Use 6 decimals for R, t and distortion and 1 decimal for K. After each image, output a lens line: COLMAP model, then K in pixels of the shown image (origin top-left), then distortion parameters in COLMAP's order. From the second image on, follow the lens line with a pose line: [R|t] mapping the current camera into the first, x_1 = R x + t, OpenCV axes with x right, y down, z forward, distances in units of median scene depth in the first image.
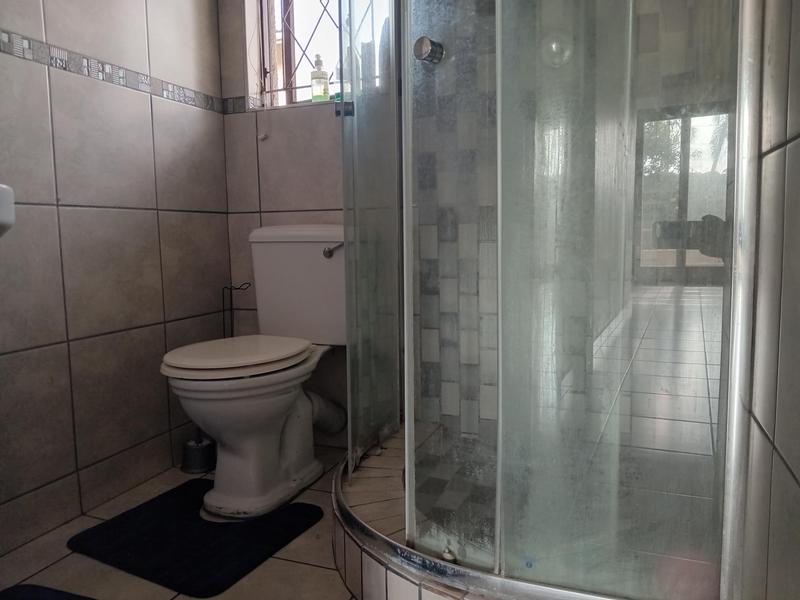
lens RADIAL K [[598.5, 0, 405.4], [0, 598.5, 292.1], [0, 0, 1]] dist [0.027314, -0.050020]
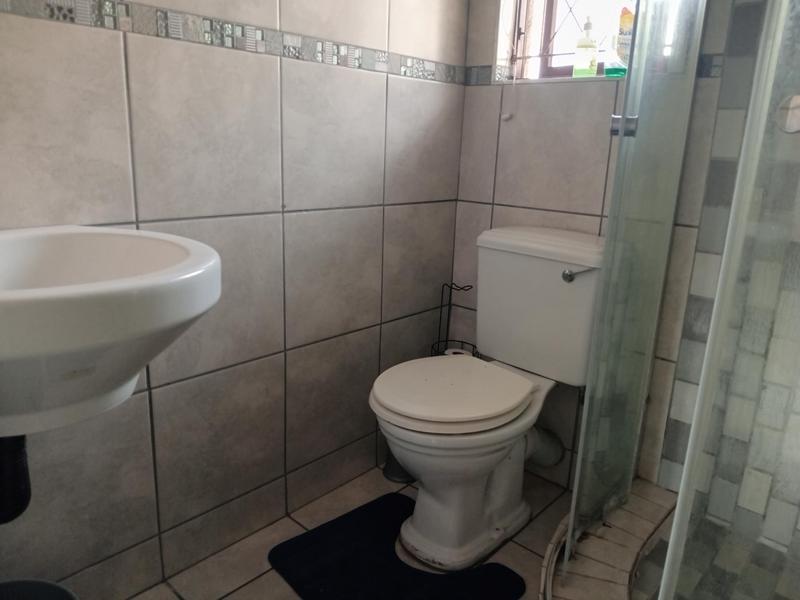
lens RADIAL K [[598.5, 0, 402.5], [0, 598.5, 301.2], [0, 0, 1]] dist [0.027314, -0.050020]
pose [[0.929861, 0.143998, -0.338560, -0.060636], [-0.090631, 0.981518, 0.168545, -0.157652], [0.356573, -0.126040, 0.925727, 0.160042]]
